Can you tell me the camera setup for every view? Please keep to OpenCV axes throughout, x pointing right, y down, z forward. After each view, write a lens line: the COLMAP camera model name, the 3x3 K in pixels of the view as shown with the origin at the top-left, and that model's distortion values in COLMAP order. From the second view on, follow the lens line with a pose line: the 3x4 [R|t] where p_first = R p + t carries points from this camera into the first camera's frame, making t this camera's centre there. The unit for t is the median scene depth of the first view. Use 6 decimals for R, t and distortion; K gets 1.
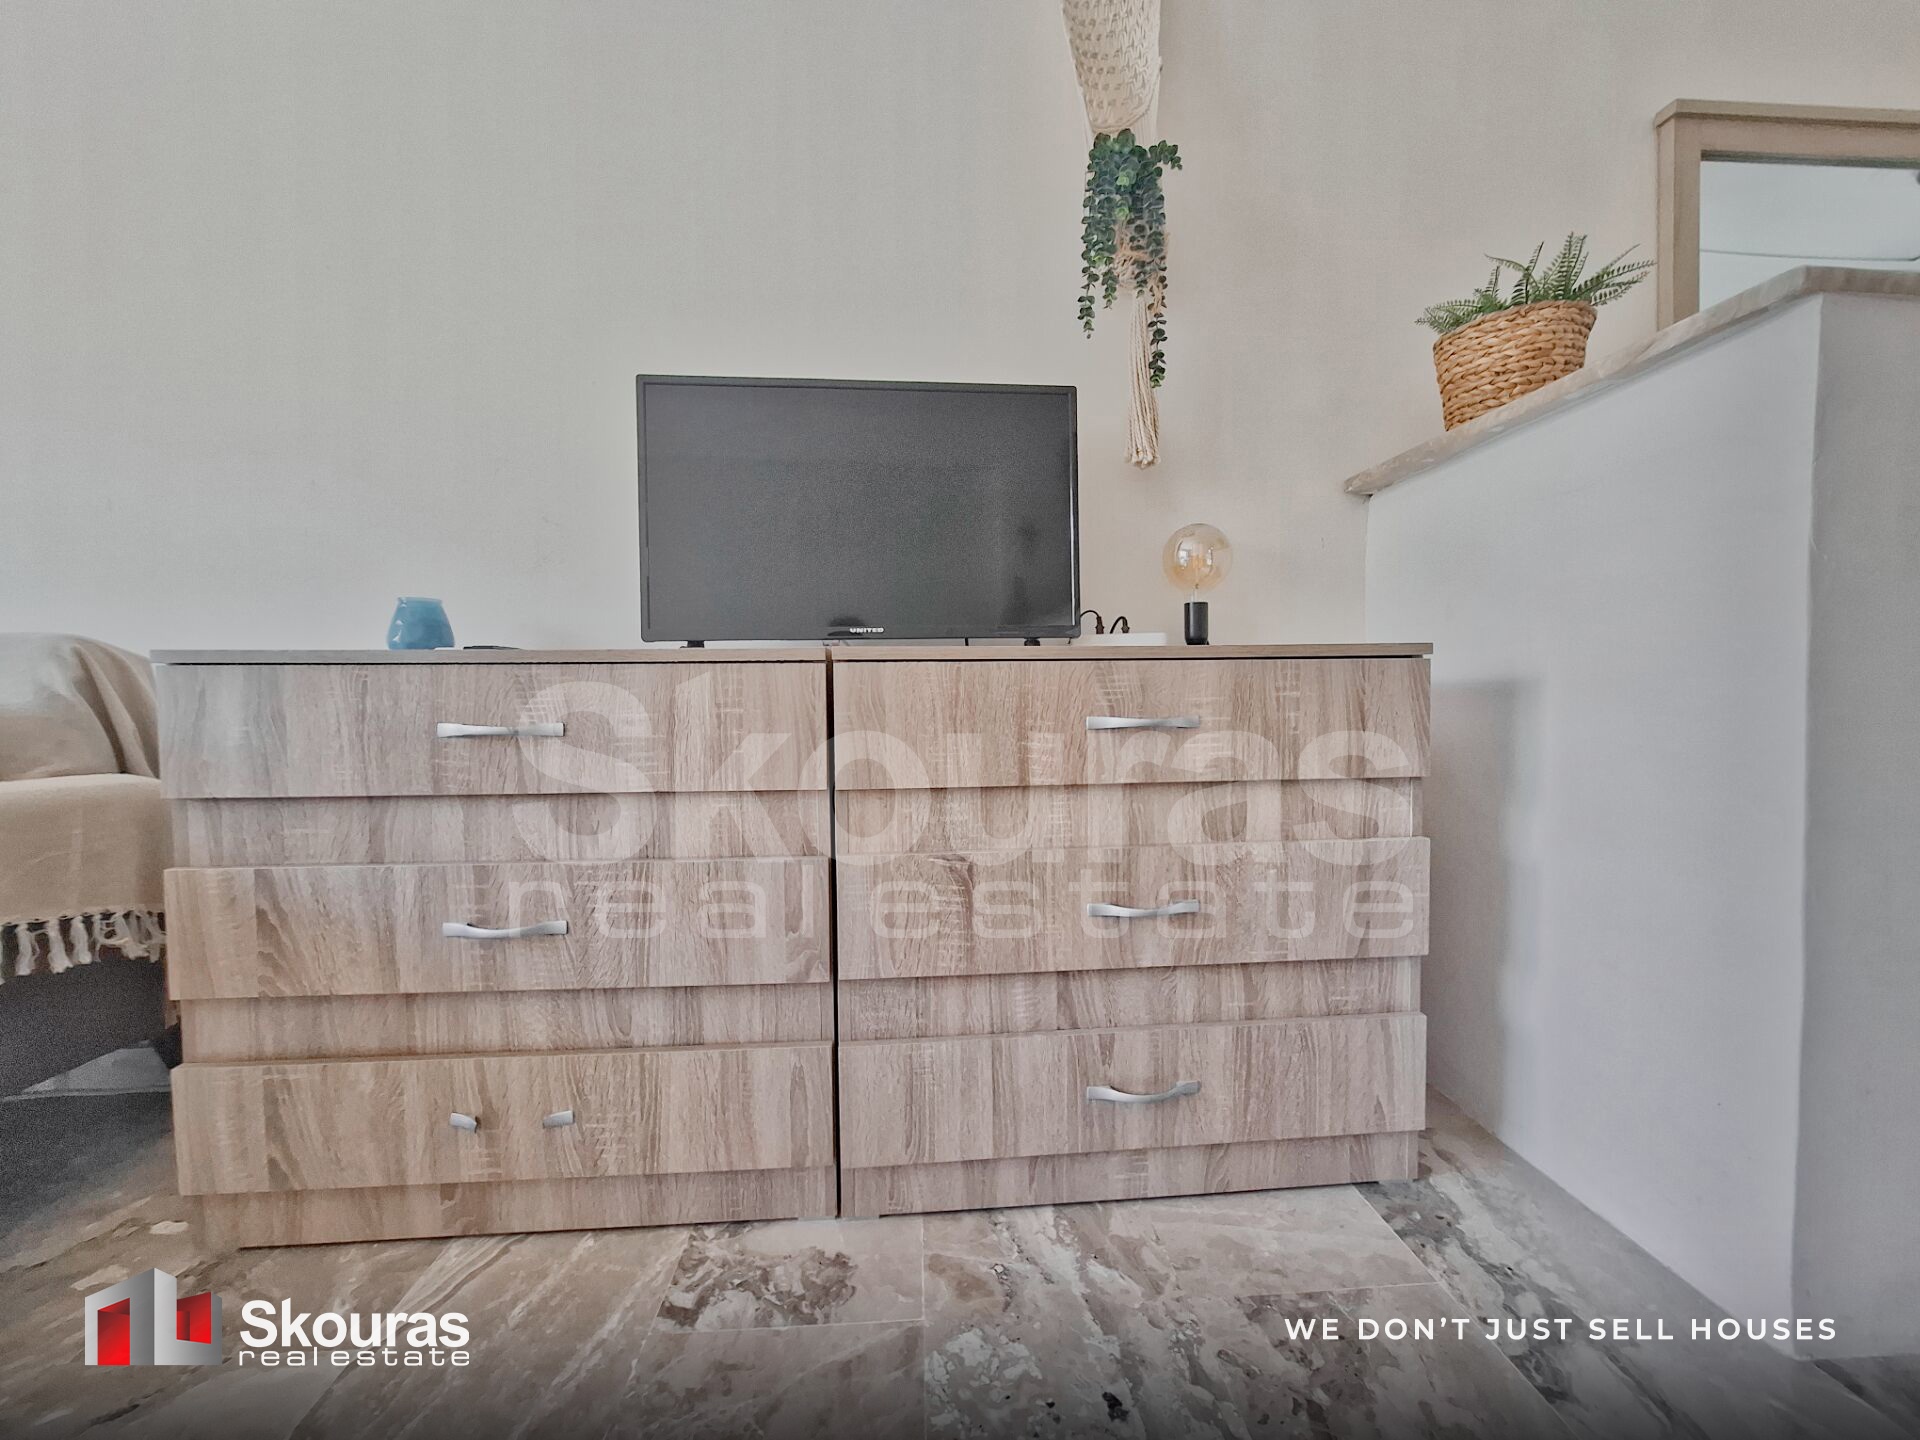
lens RADIAL K [[760.0, 0, 956.2], [0, 760.0, 708.4], [0, 0, 1]] dist [-0.003837, 0.000993]
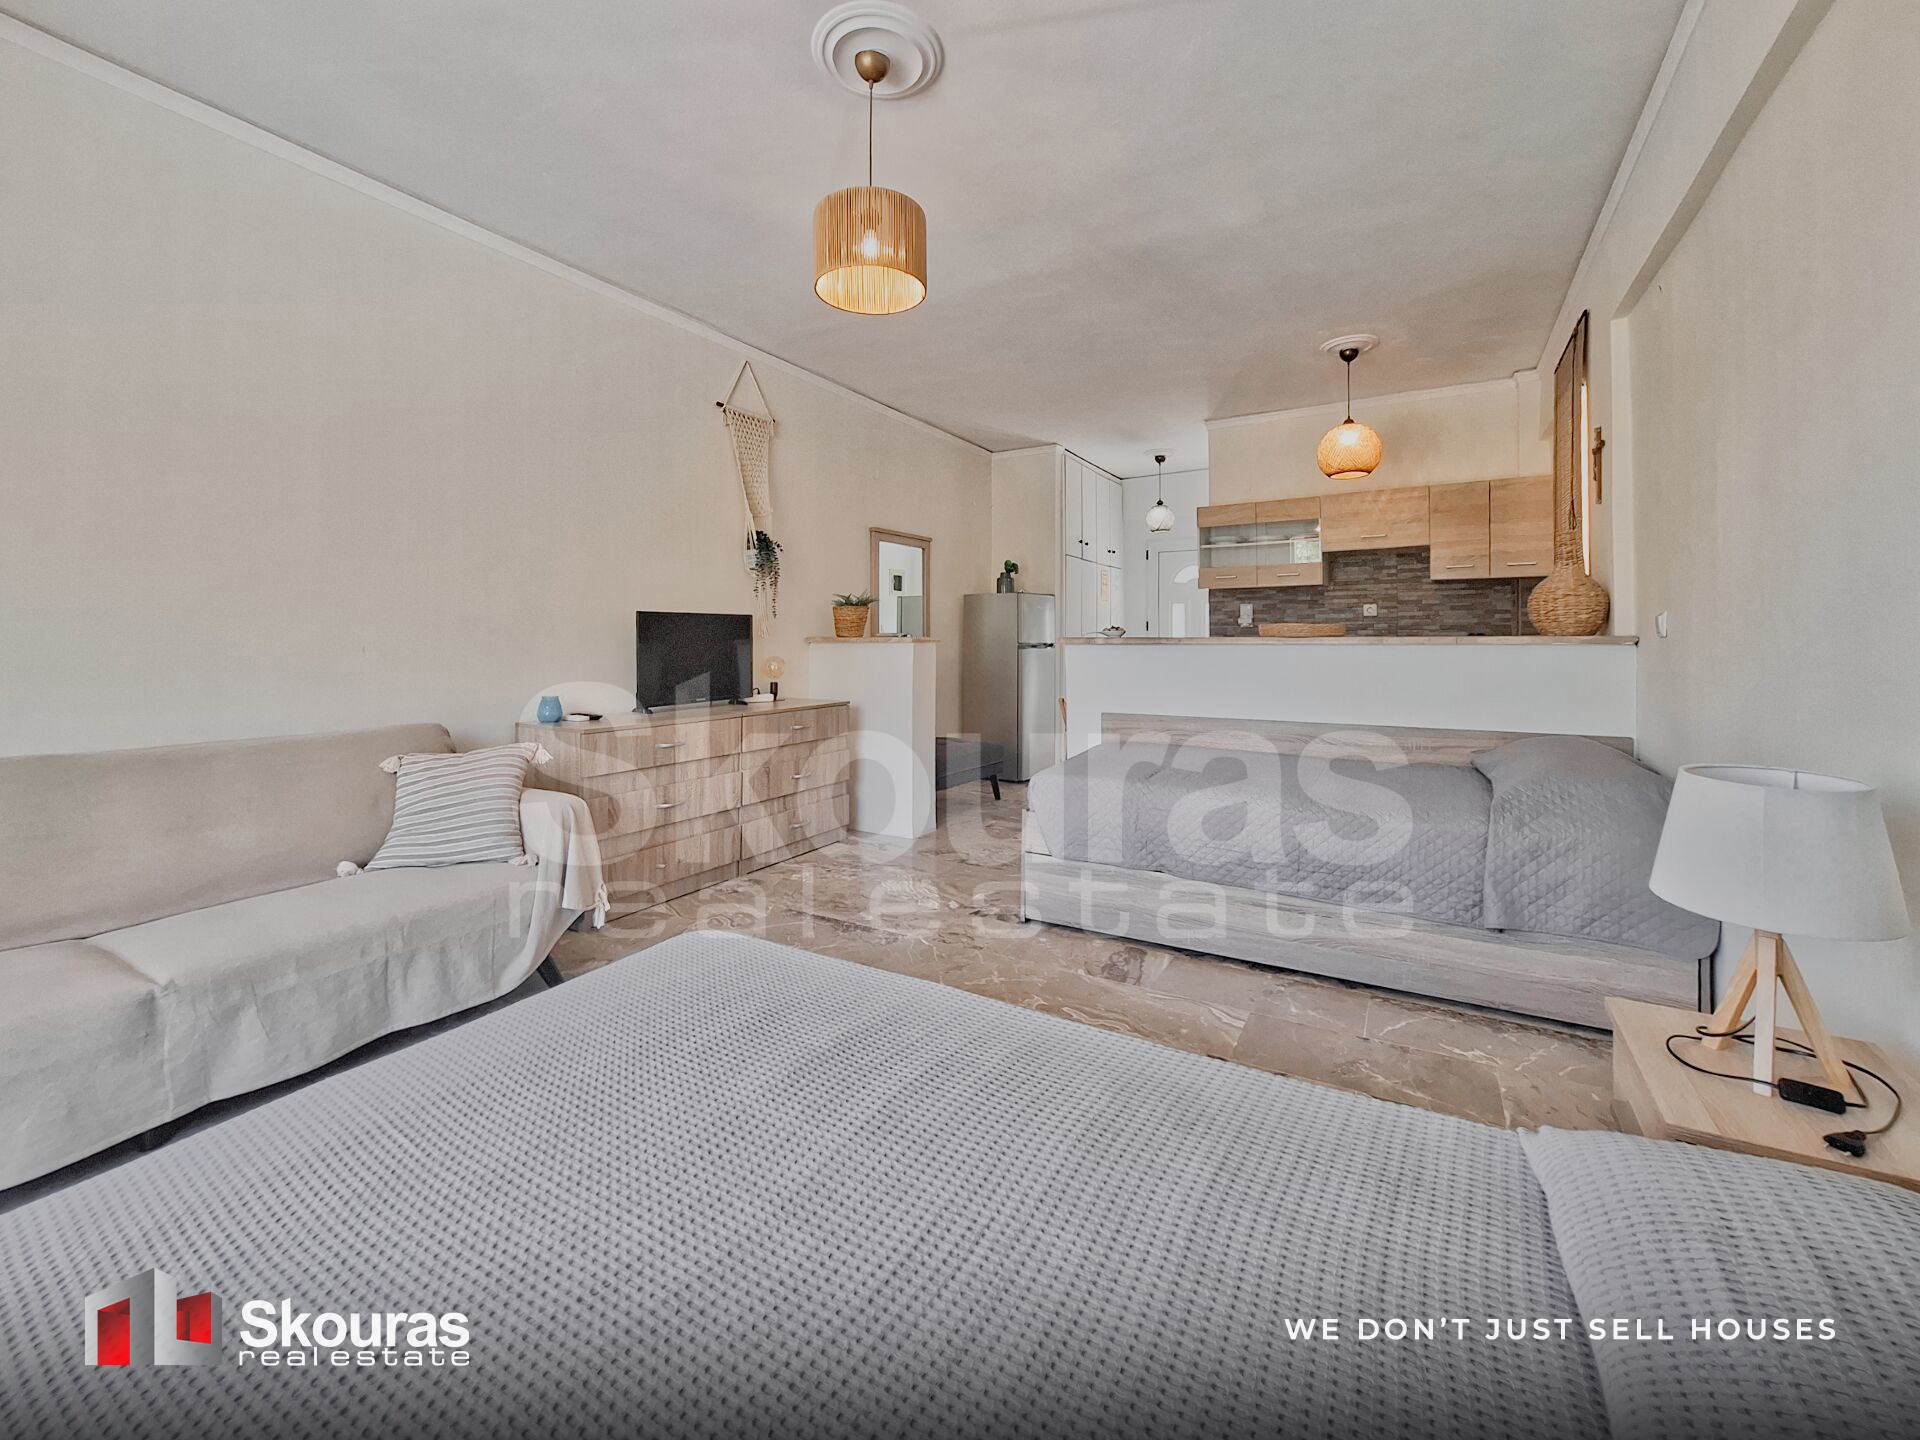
lens RADIAL K [[786.1, 0, 958.7], [0, 786.1, 642.9], [0, 0, 1]] dist [-0.011471, 0.000231]
pose [[0.556337, 0.006251, 0.830933, -2.119404], [0.009198, 0.999864, -0.013681, -0.277355], [-0.830906, 0.015254, 0.556204, -1.520730]]
